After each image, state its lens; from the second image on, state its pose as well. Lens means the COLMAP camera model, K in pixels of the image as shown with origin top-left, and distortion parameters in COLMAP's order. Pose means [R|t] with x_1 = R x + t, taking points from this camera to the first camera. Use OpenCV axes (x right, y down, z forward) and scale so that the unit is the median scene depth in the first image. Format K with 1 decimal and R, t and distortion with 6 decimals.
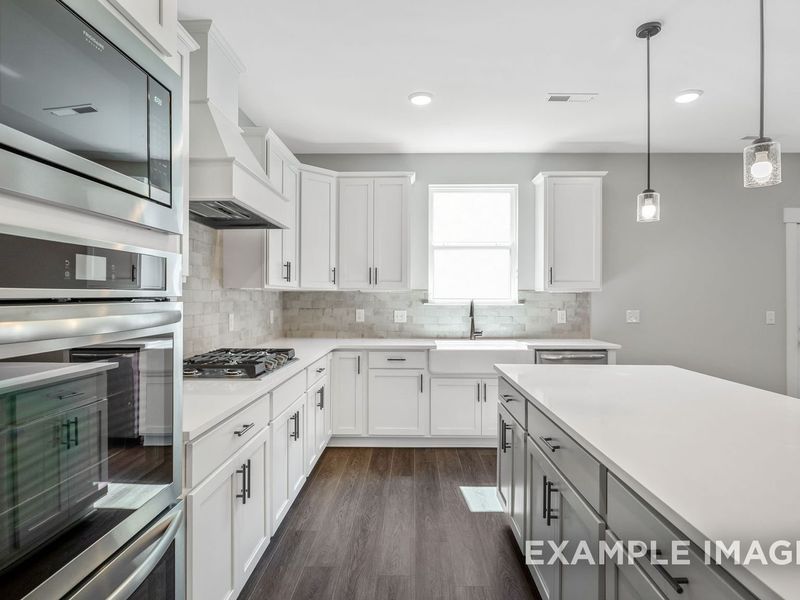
lens RADIAL K [[484.4, 0, 401.6], [0, 484.4, 297.7], [0, 0, 1]] dist [0.000684, -0.000466]
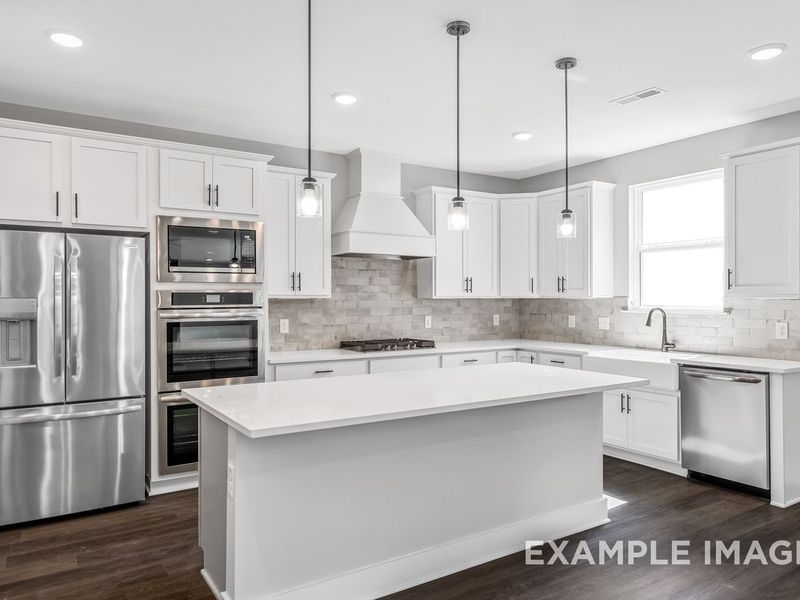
lens RADIAL K [[588.4, 0, 344.0], [0, 588.4, 300.9], [0, 0, 1]] dist [-0.000913, -0.000635]
pose [[0.485797, -0.000738, -0.874072, 0.802831], [0.003200, 0.999994, 0.000934, -0.010695], [0.874066, -0.003251, 0.485796, -0.051924]]
